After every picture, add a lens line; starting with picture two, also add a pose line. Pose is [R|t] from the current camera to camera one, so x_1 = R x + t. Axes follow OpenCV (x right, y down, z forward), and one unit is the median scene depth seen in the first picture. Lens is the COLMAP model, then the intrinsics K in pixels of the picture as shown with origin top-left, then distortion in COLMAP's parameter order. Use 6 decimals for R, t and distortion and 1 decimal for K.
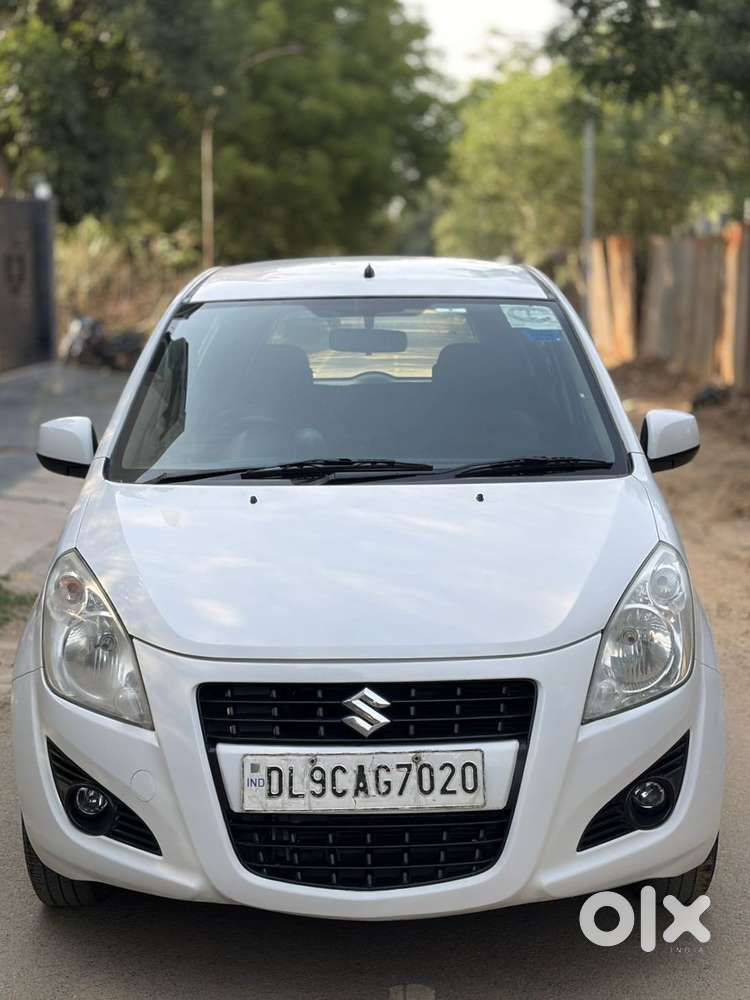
lens RADIAL K [[1606.9, 0, 375.0], [0, 1606.9, 500.0], [0, 0, 1]] dist [0.223583, -0.845978]
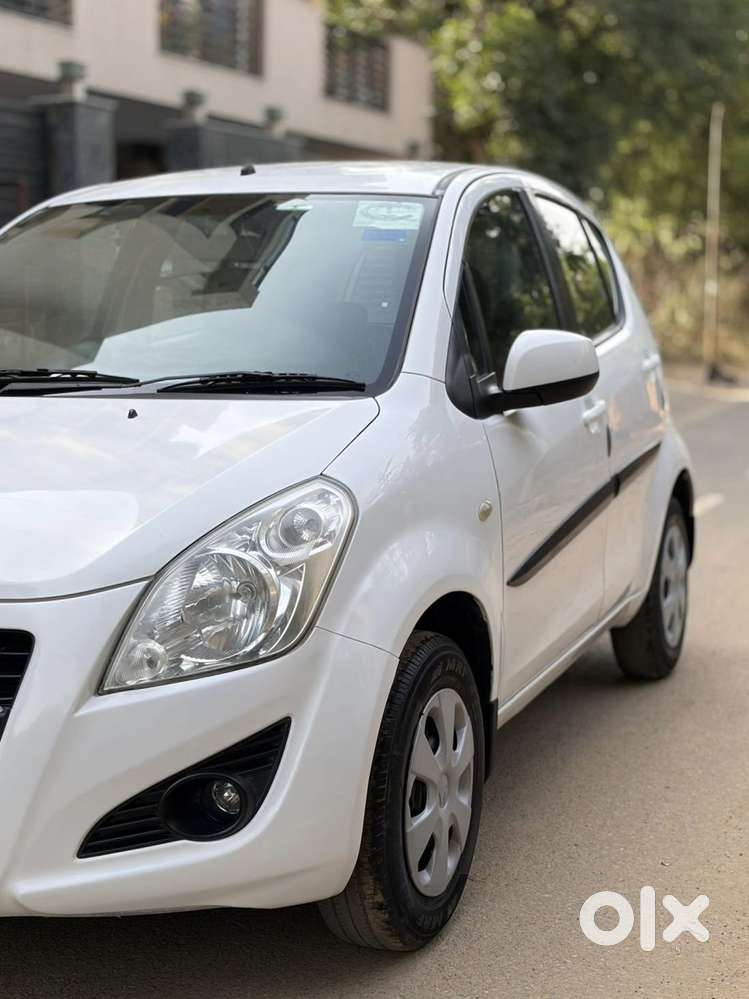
lens RADIAL K [[1605.3, 0, 374.5], [0, 1605.3, 499.5], [0, 0, 1]] dist [0.223583, -0.845978]
pose [[0.938016, 0.042719, -0.343948, 0.524085], [-0.043356, 0.999043, 0.005843, 0.035914], [0.343868, 0.009431, 0.938970, 0.324851]]
